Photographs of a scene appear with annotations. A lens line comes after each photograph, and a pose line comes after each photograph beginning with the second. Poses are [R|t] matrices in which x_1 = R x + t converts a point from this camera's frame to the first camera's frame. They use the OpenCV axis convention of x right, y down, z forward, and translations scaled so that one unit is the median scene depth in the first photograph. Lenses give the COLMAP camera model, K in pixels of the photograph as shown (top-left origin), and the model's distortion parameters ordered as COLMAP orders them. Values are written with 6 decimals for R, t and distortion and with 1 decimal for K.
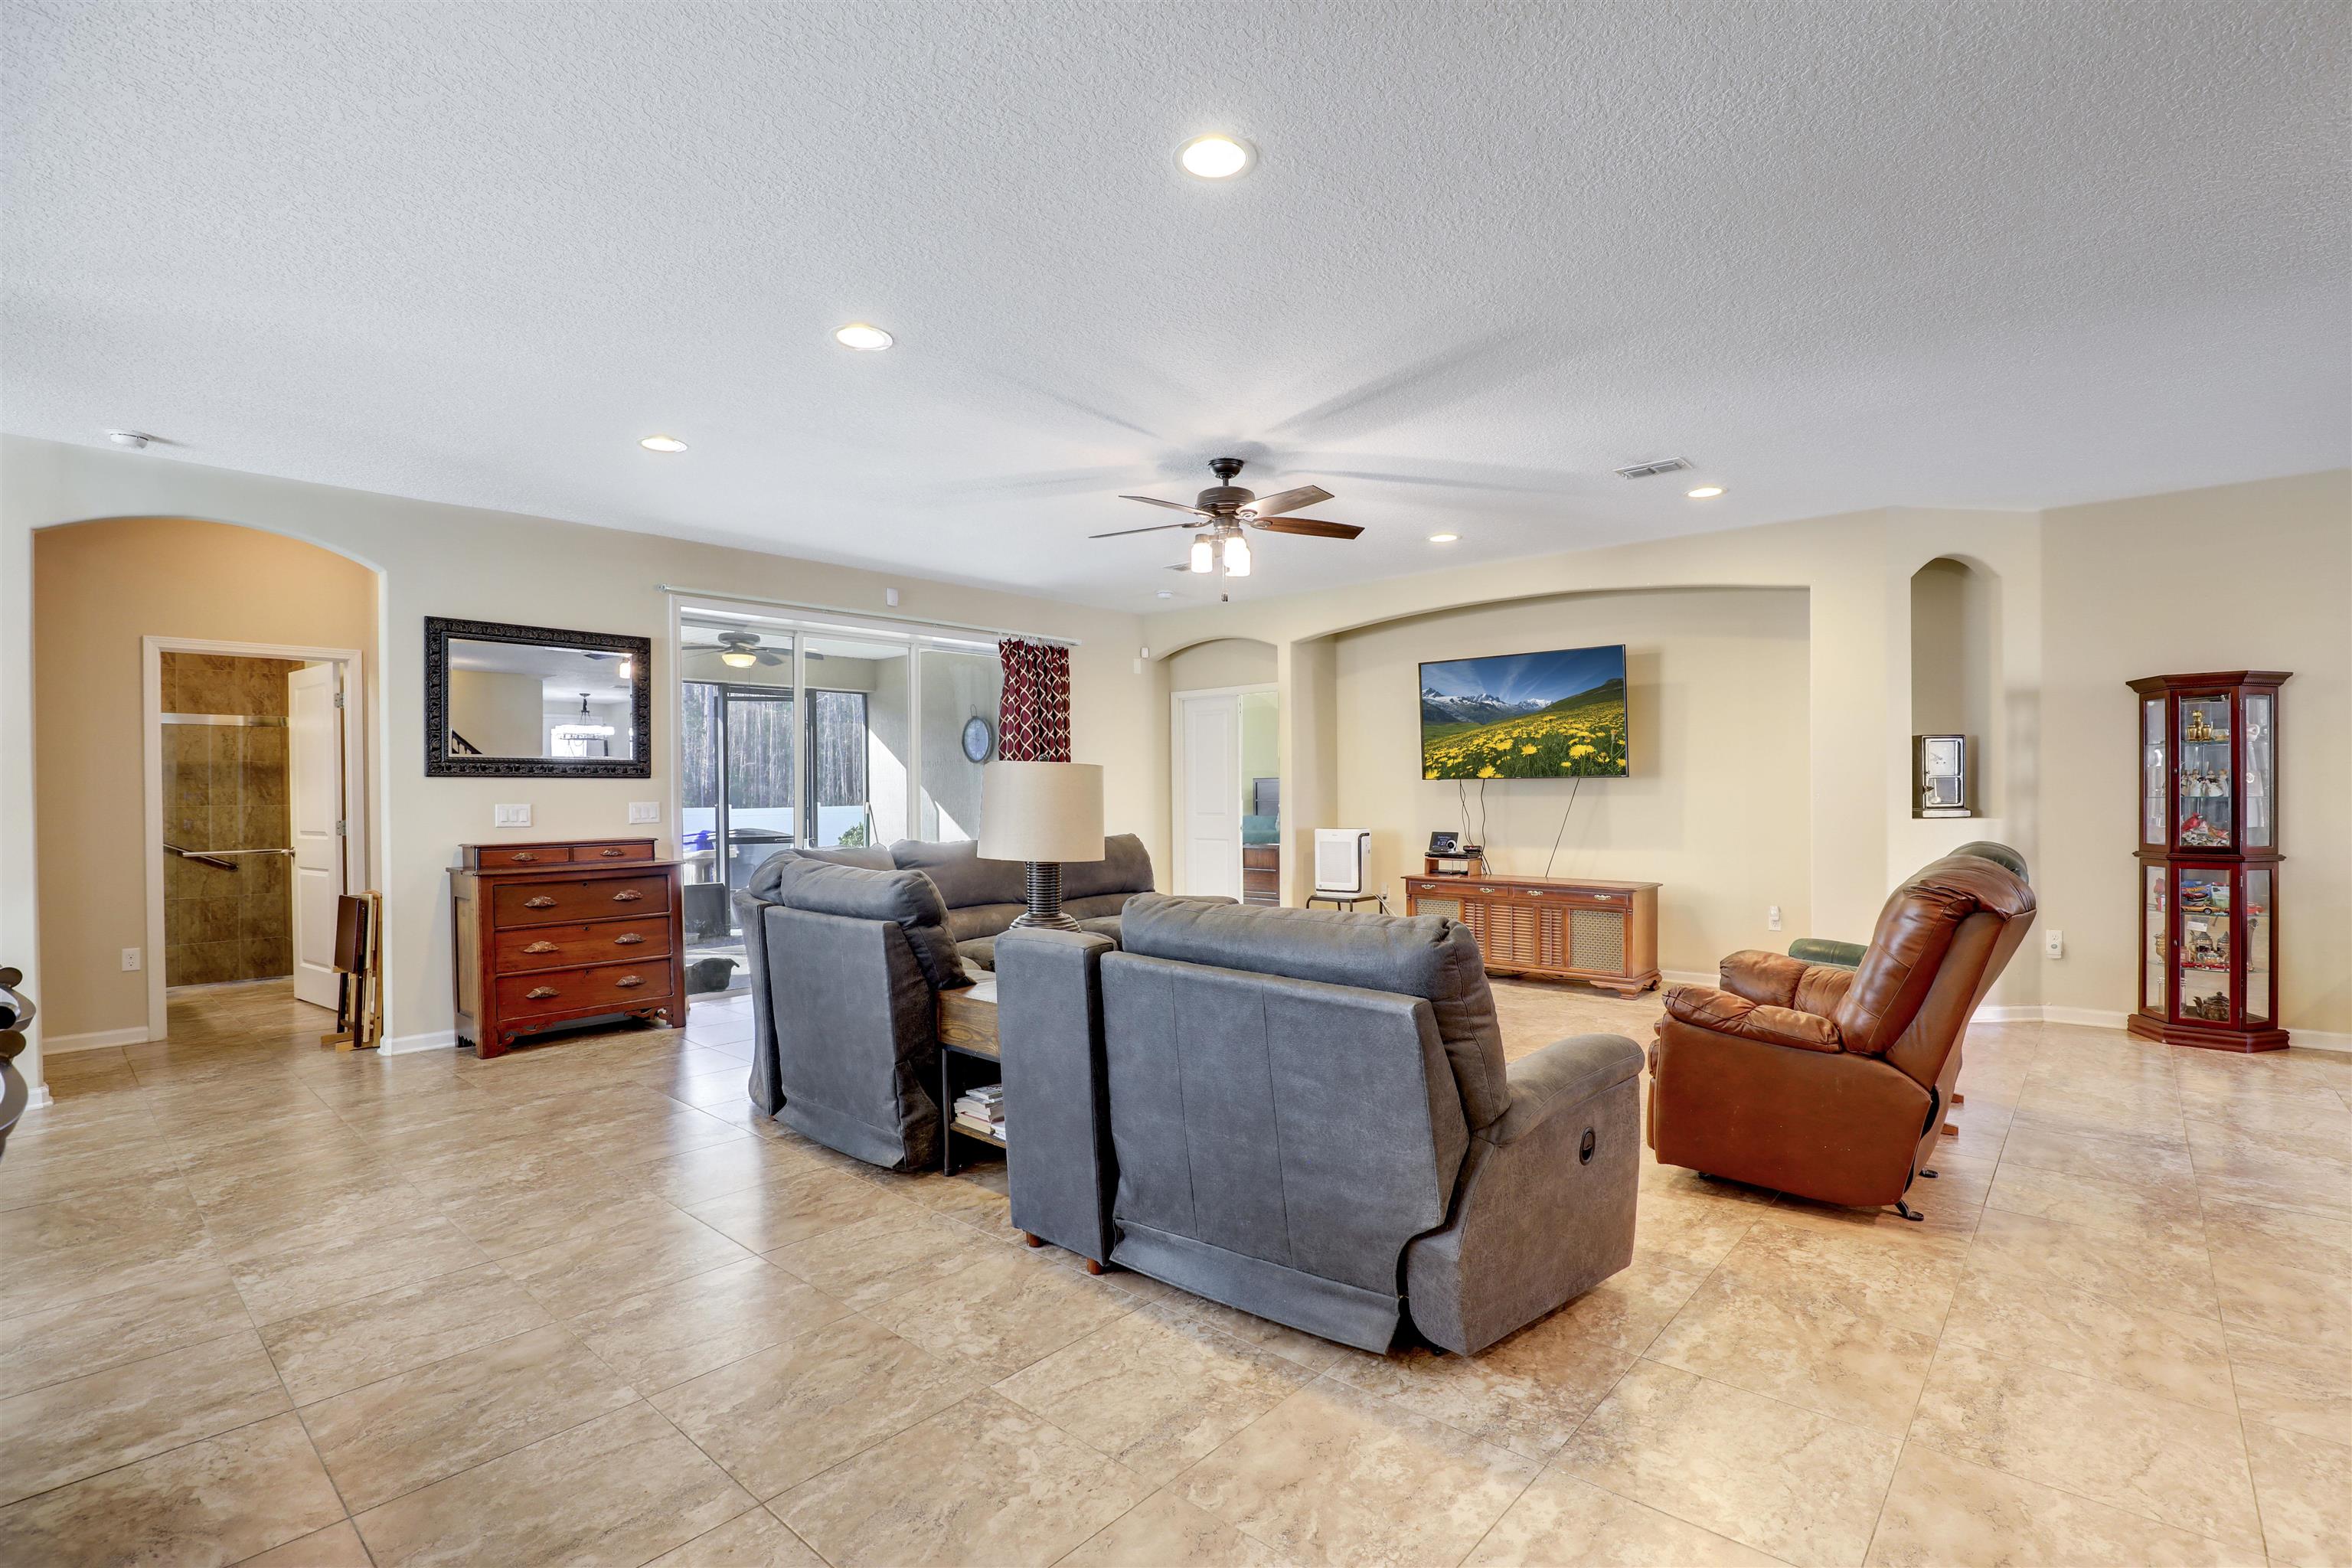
lens RADIAL K [[1101.1, 0, 1199.8], [0, 1101.1, 793.4], [0, 0, 1]] dist [-0.027187, 0.005588]
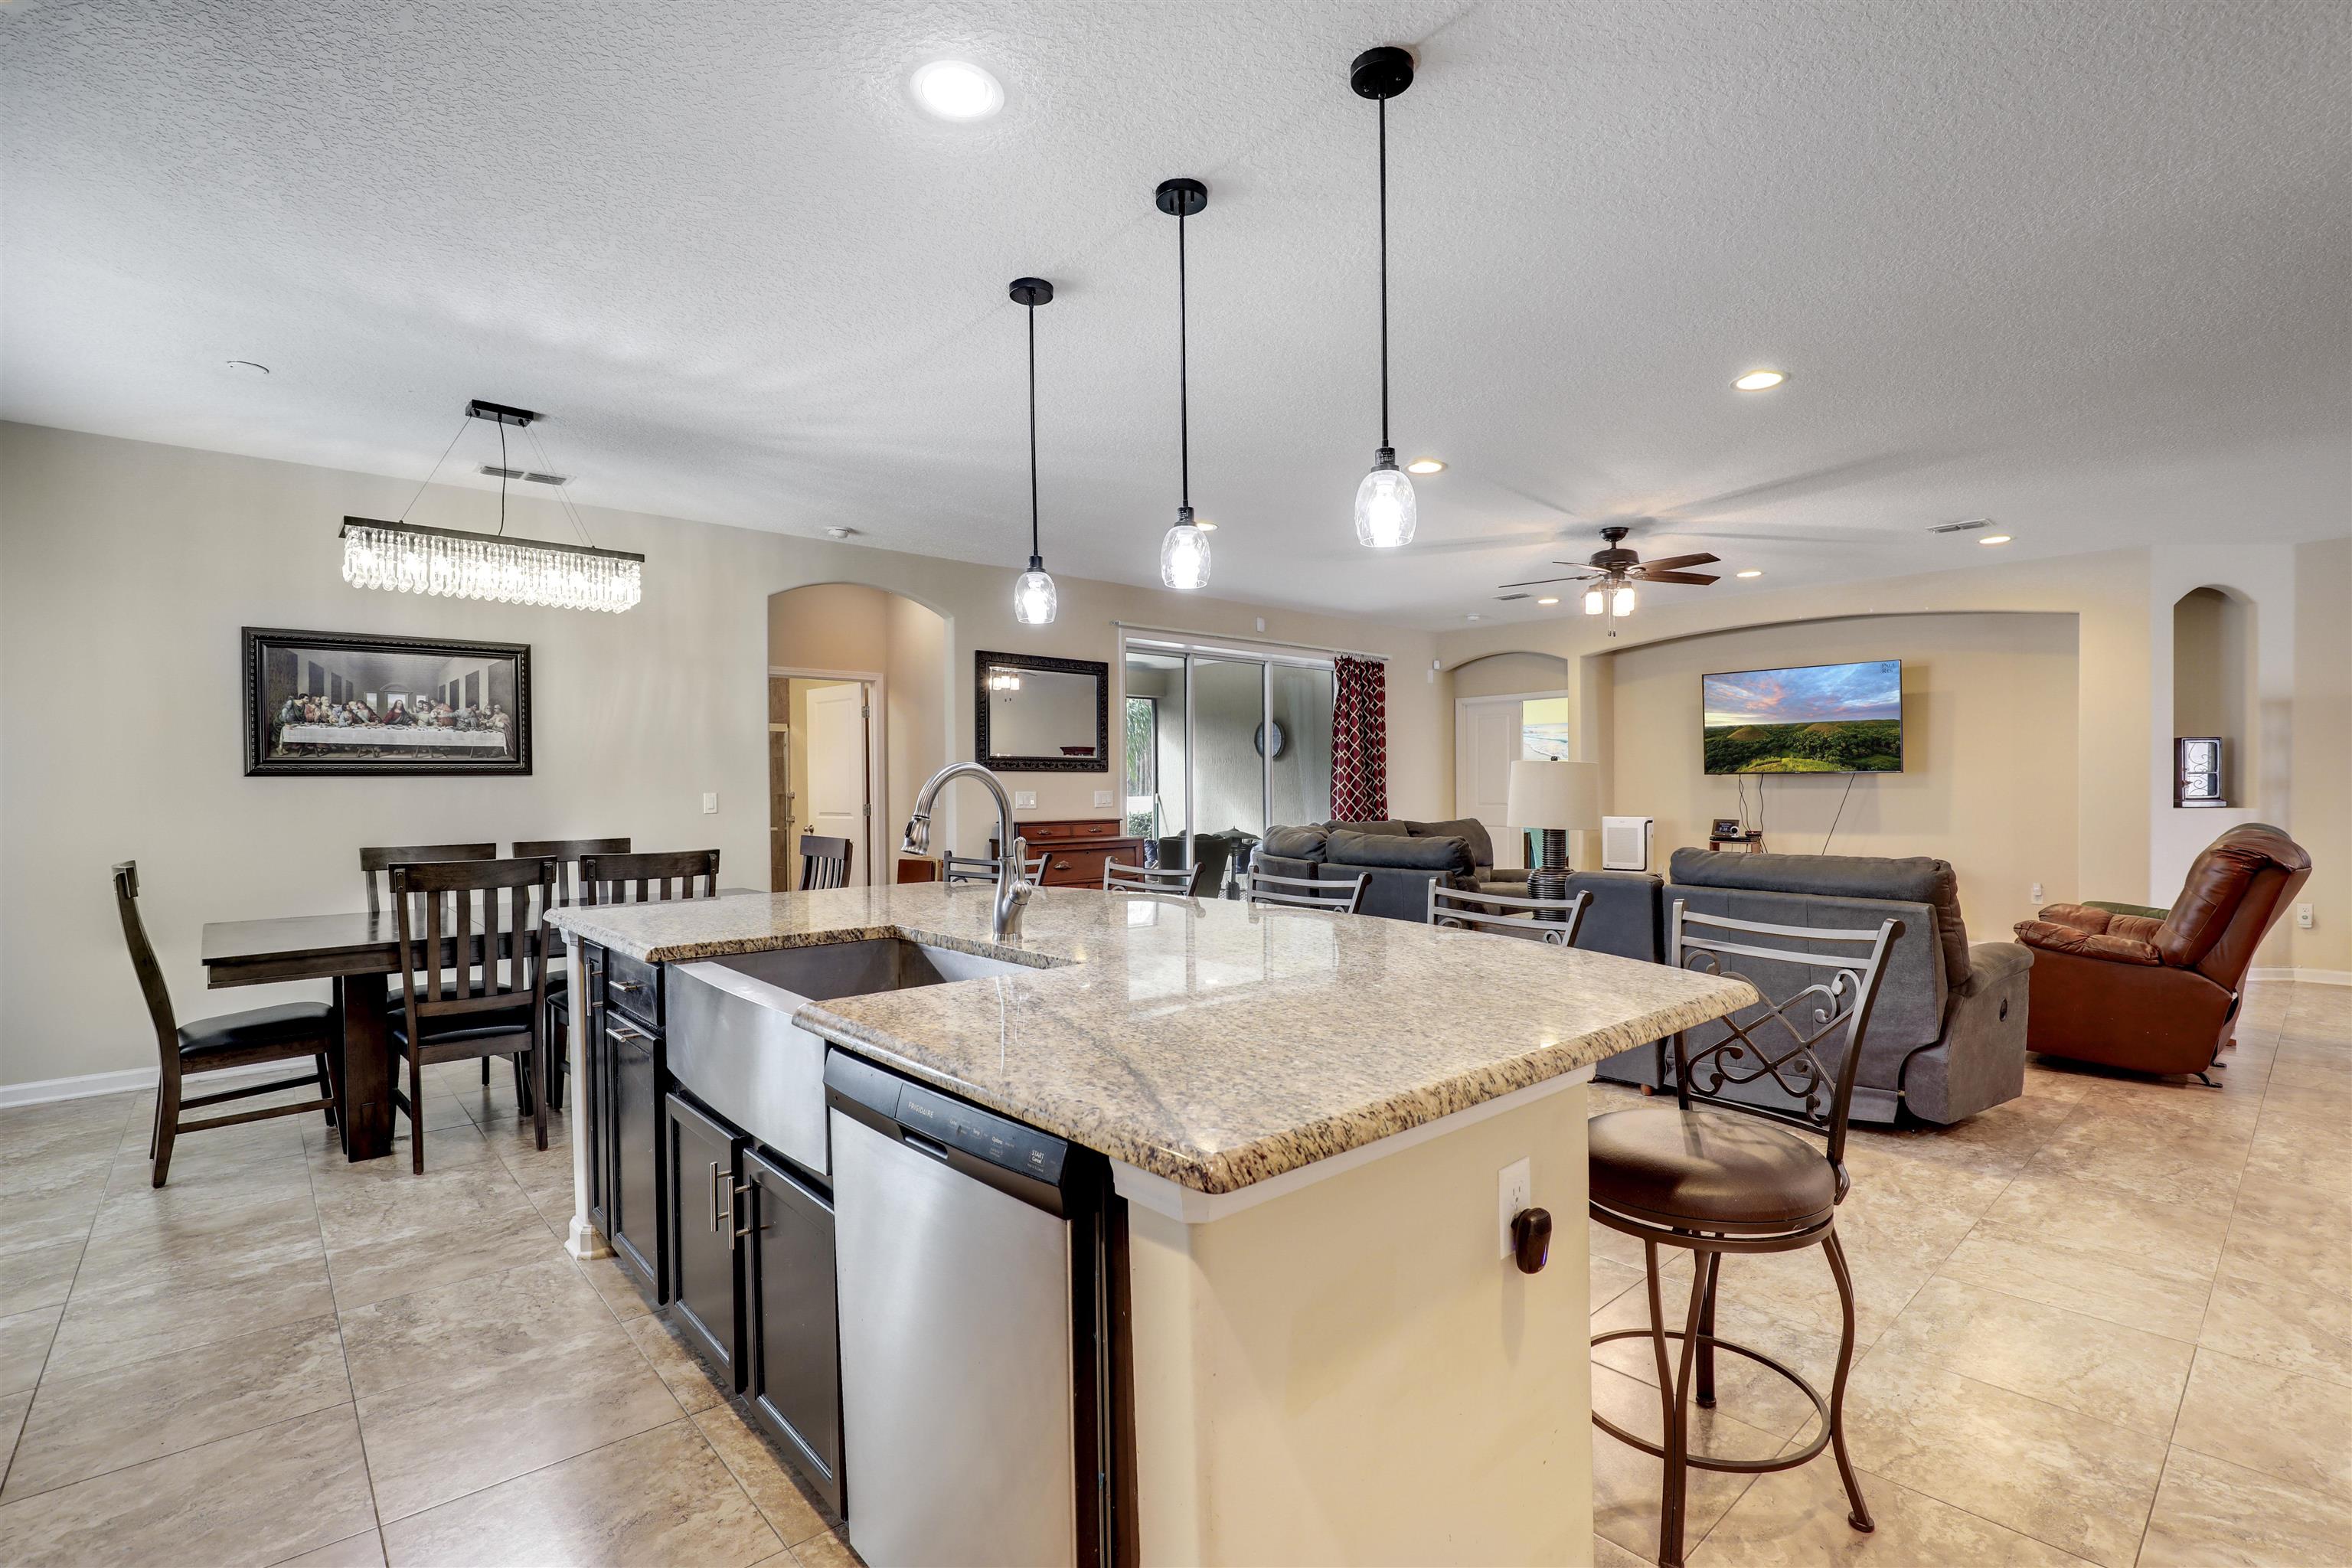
lens RADIAL K [[1101.1, 0, 1200.9], [0, 1101.1, 792.7], [0, 0, 1]] dist [-0.027187, 0.005588]
pose [[0.993672, 0.003781, -0.112257, -0.434752], [-0.003327, 0.999986, 0.004228, 0.007947], [0.112272, -0.003828, 0.993670, -0.472418]]
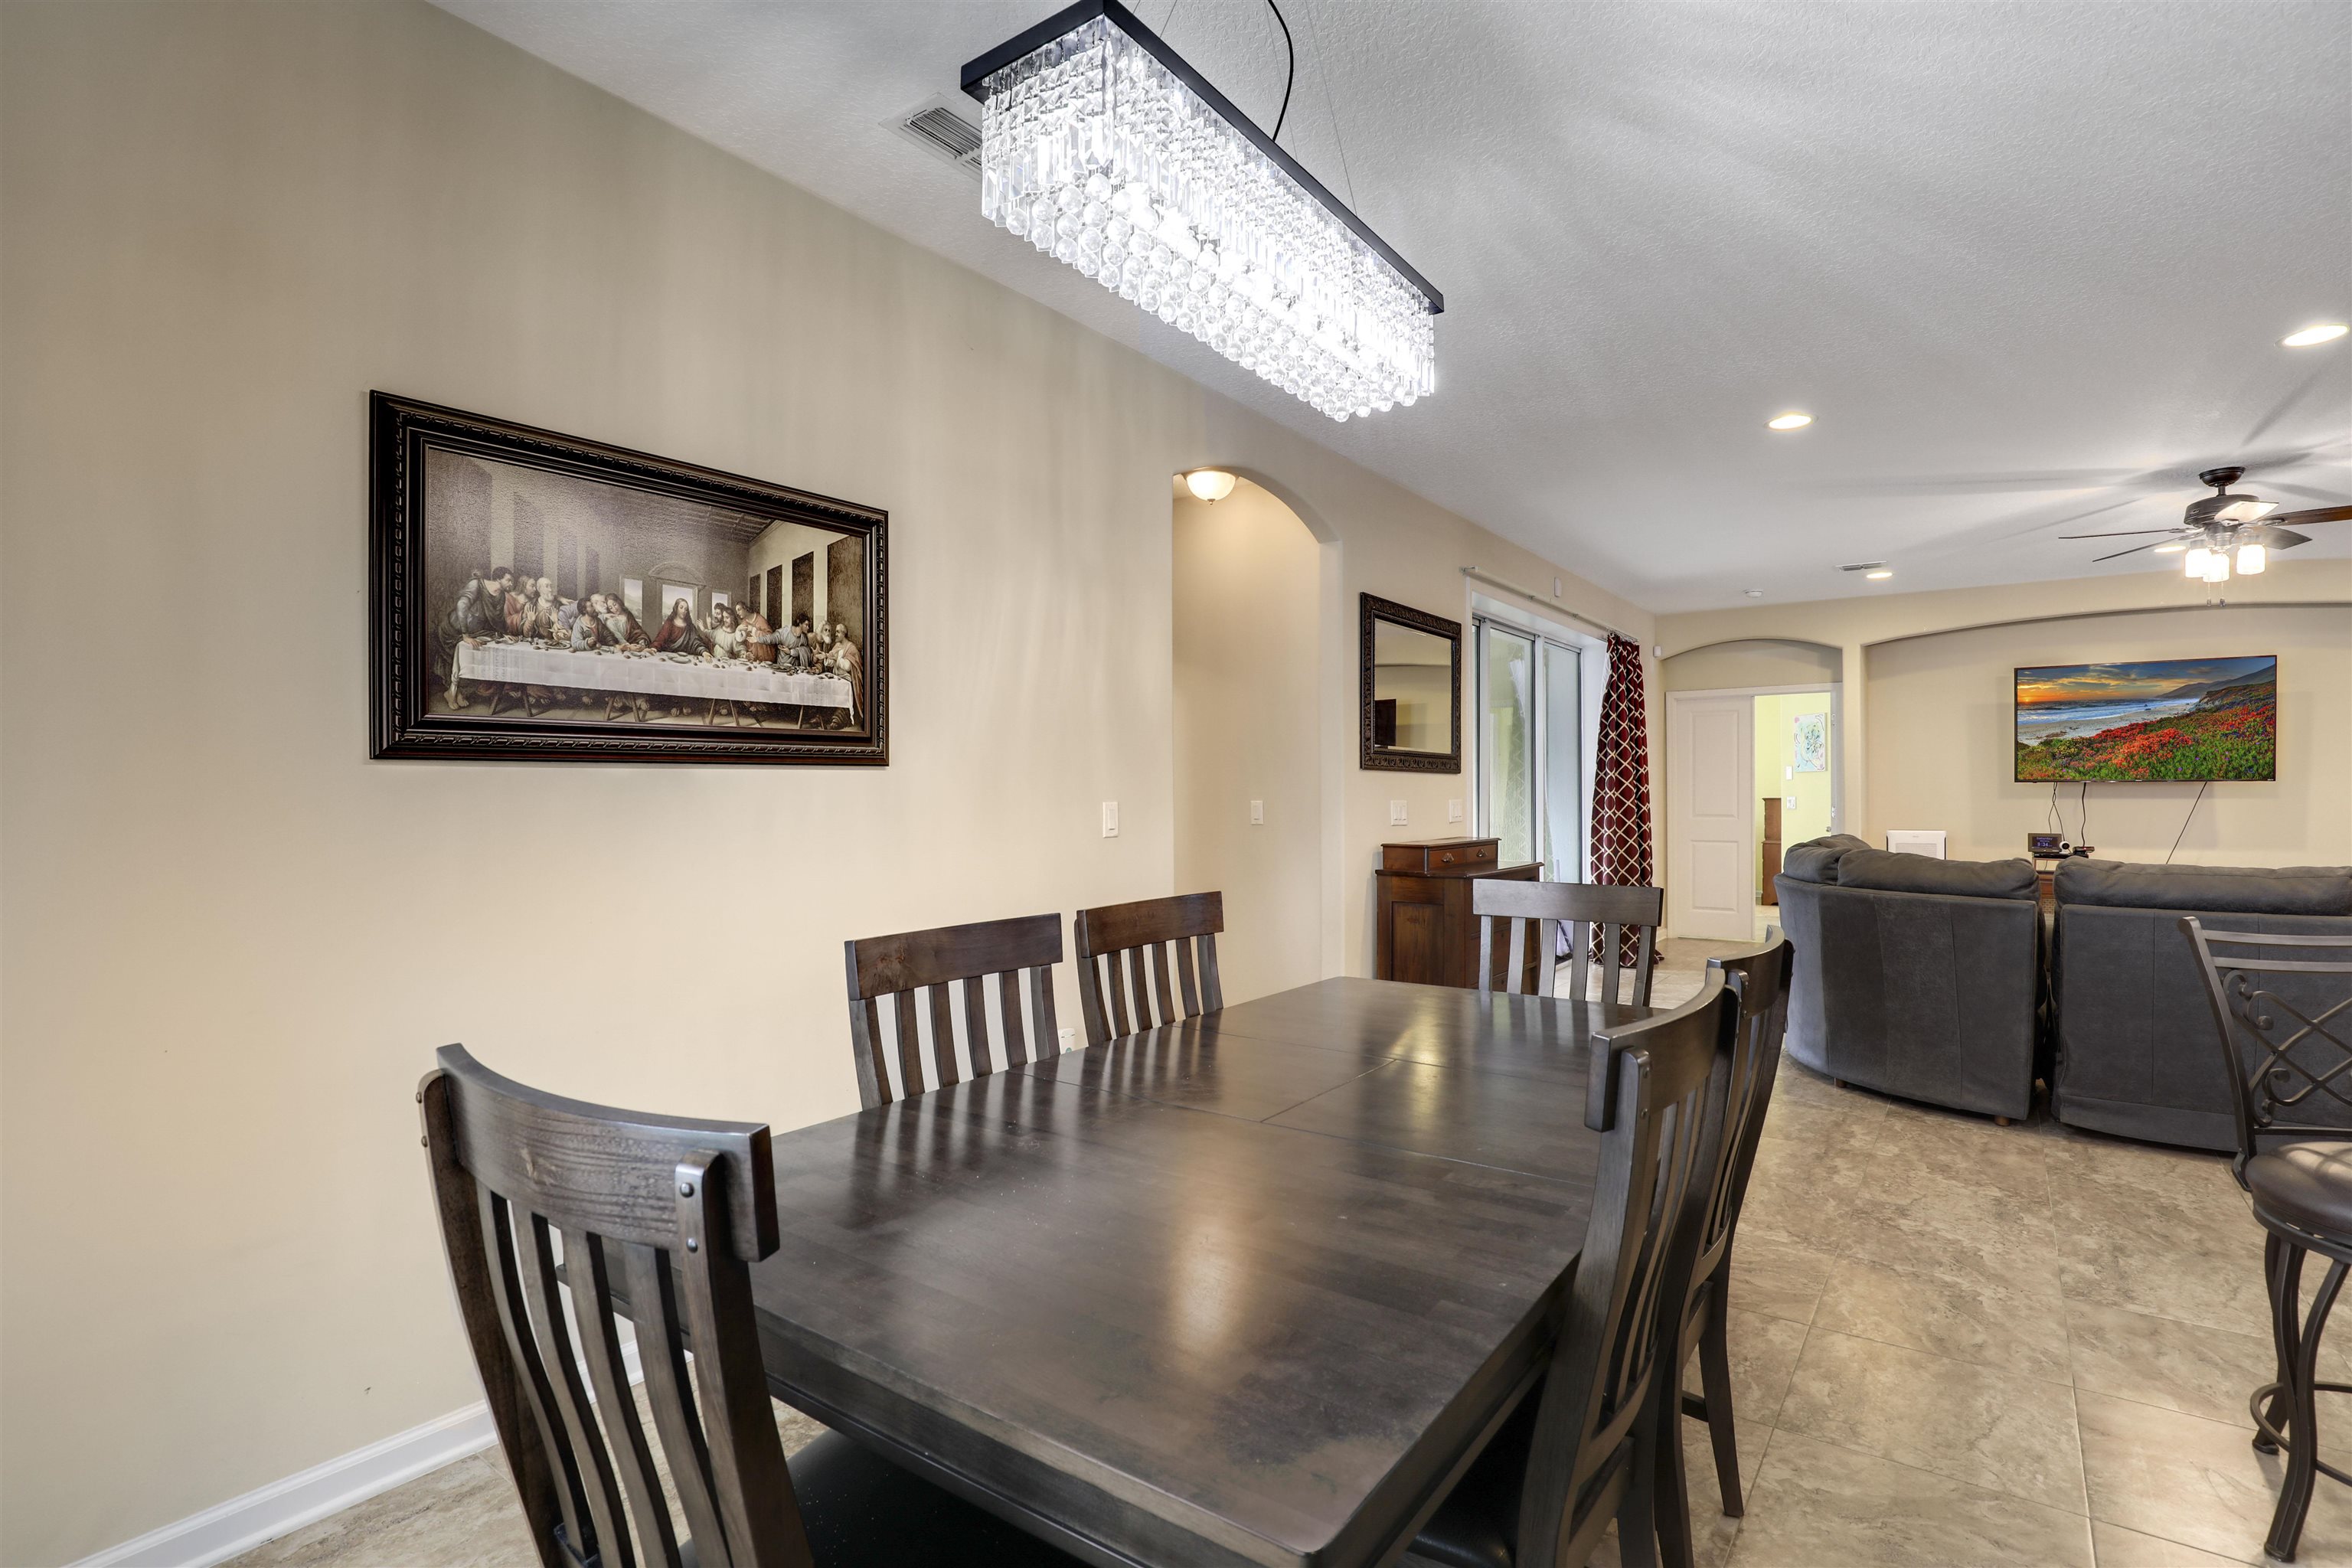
lens RADIAL K [[1111.2, 0, 1230.8], [0, 1111.2, 806.5], [0, 0, 1]] dist [-0.026159, -0.000855]
pose [[0.993896, 0.005510, 0.110181, -1.389839], [-0.006446, 0.999946, 0.008140, 0.013729], [-0.110130, -0.008800, 0.993878, 0.130498]]
